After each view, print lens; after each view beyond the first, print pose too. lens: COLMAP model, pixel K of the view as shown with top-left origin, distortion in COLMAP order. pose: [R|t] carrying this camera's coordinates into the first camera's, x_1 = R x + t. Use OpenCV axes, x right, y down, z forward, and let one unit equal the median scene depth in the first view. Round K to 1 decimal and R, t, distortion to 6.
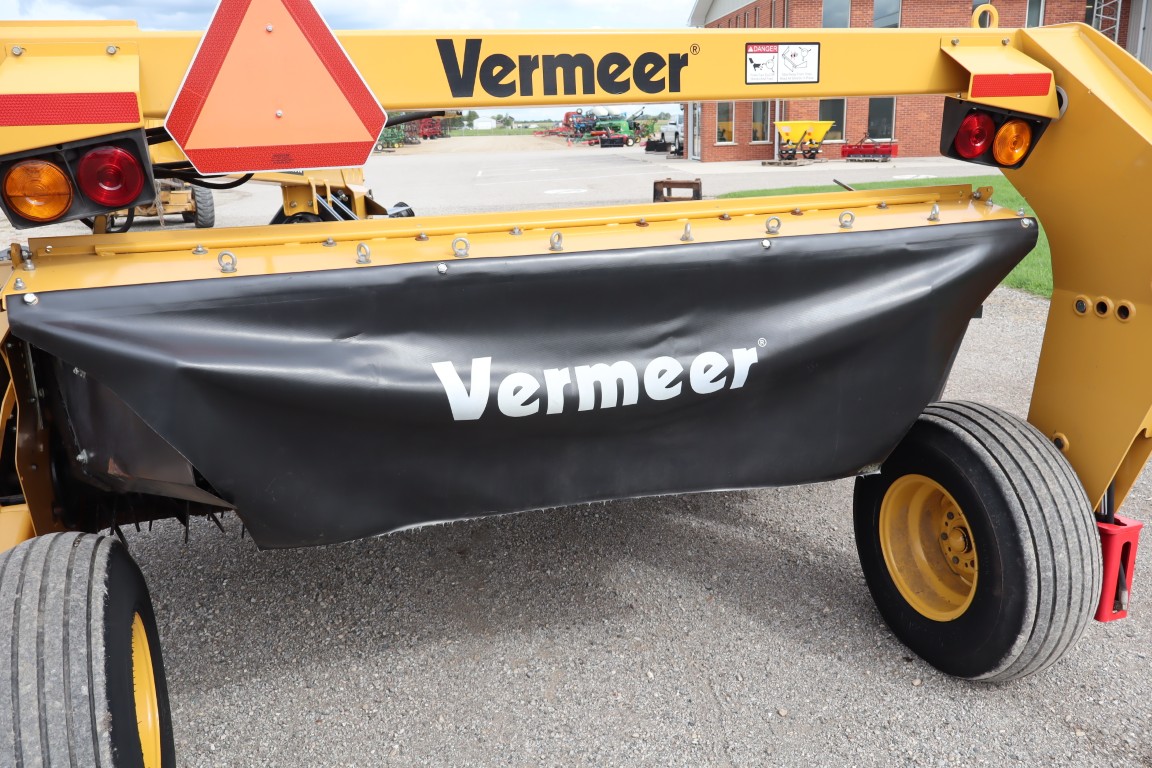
lens RADIAL K [[968.0, 0, 572.7], [0, 968.0, 379.2], [0, 0, 1]] dist [-0.004171, -0.012854]
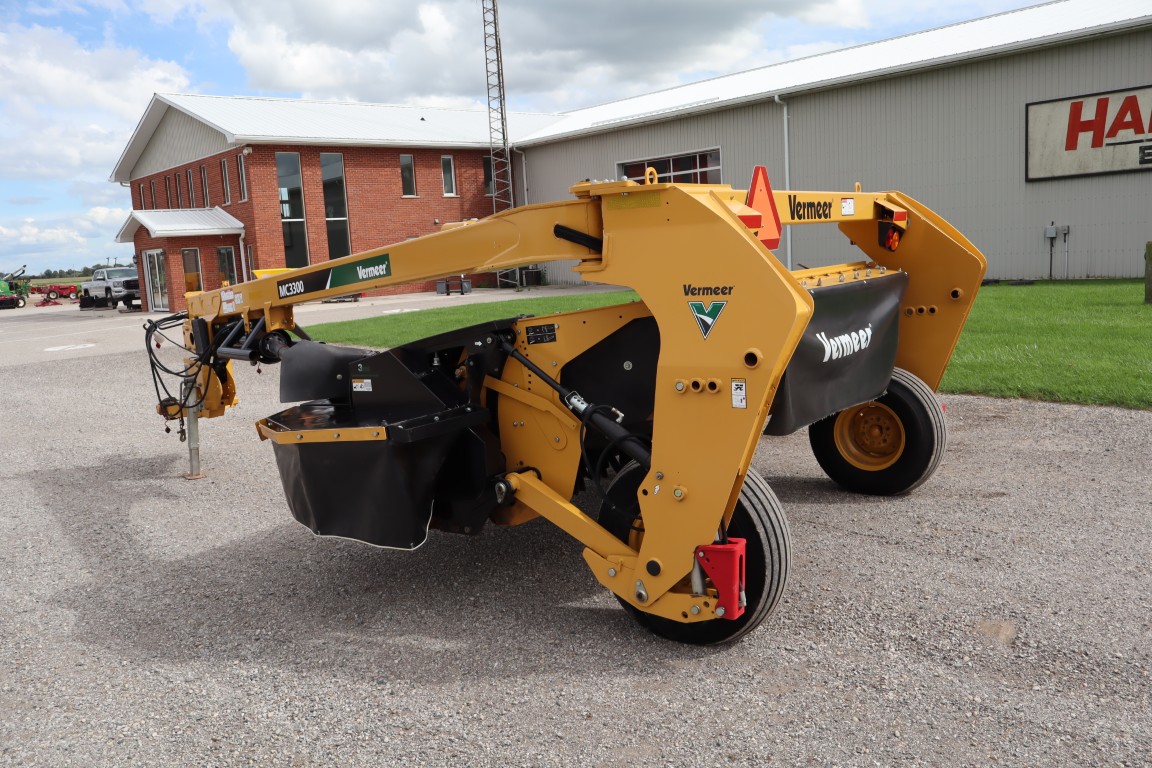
lens RADIAL K [[963.4, 0, 581.0], [0, 963.4, 386.4], [0, 0, 1]] dist [-0.016858, 0.014702]
pose [[0.801933, -0.105532, 0.588020, -1.723916], [0.188485, 0.978696, -0.081407, 0.160586], [-0.566902, 0.176116, 0.804740, -0.410344]]
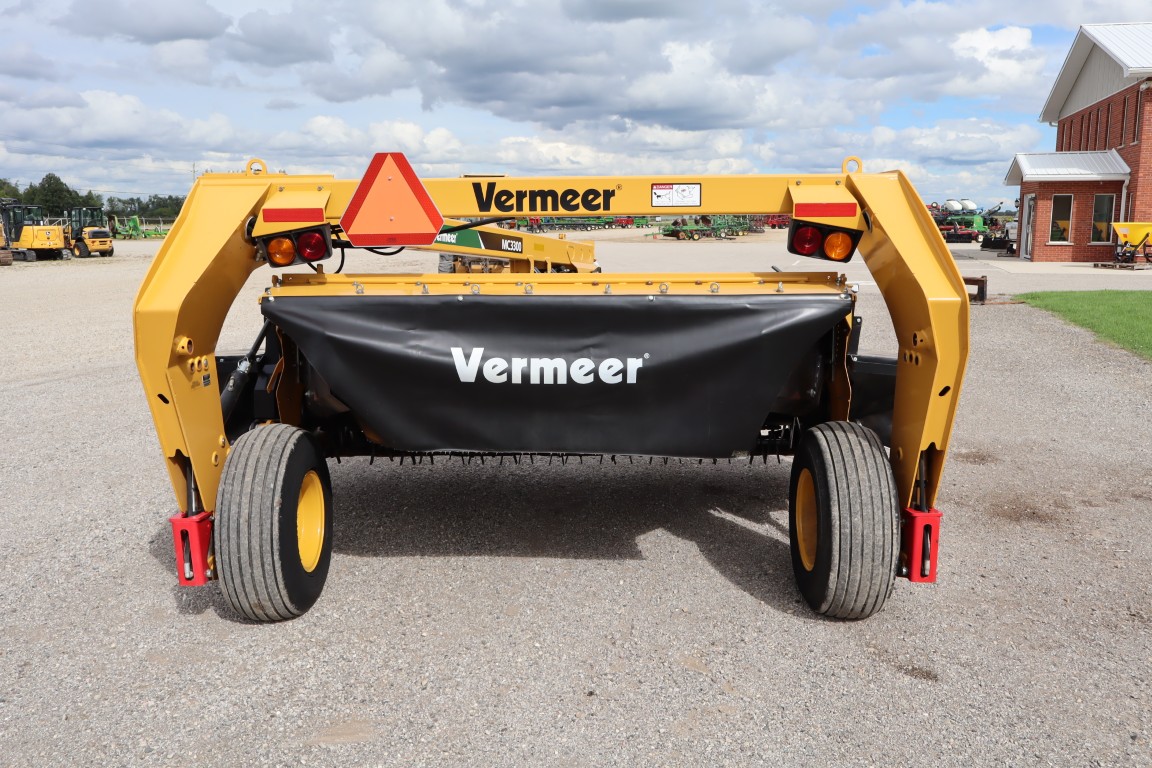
lens RADIAL K [[988.5, 0, 576.0], [0, 988.5, 384.0], [0, 0, 1]] dist [-0.036321, -0.001094]
pose [[0.935388, 0.082117, -0.343957, 0.700766], [-0.111140, 0.991644, -0.065496, 0.142471], [0.335705, 0.099491, 0.936698, -0.679589]]
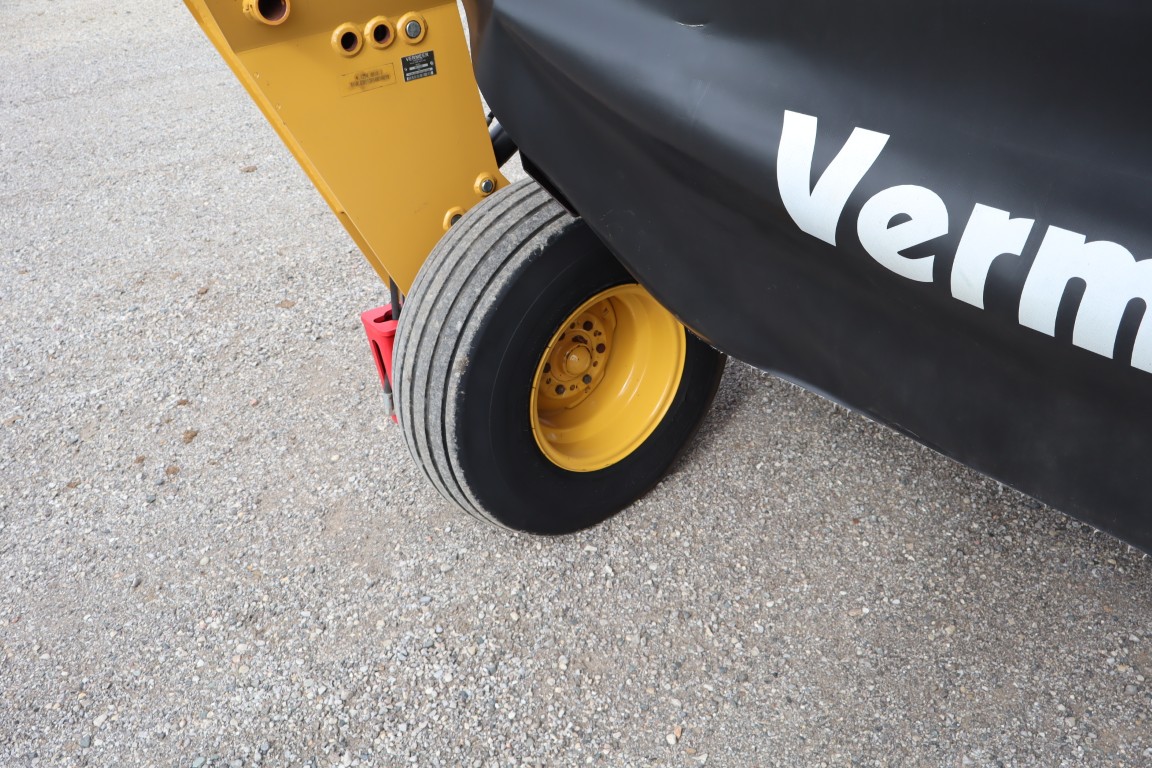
lens RADIAL K [[968.0, 0, 572.7], [0, 968.0, 379.2], [0, 0, 1]] dist [-0.004171, -0.012854]
pose [[0.306732, 0.524454, -0.794269, 0.300207], [-0.173812, 0.851327, 0.495006, -0.124622], [0.935791, -0.013781, 0.352285, 0.636952]]
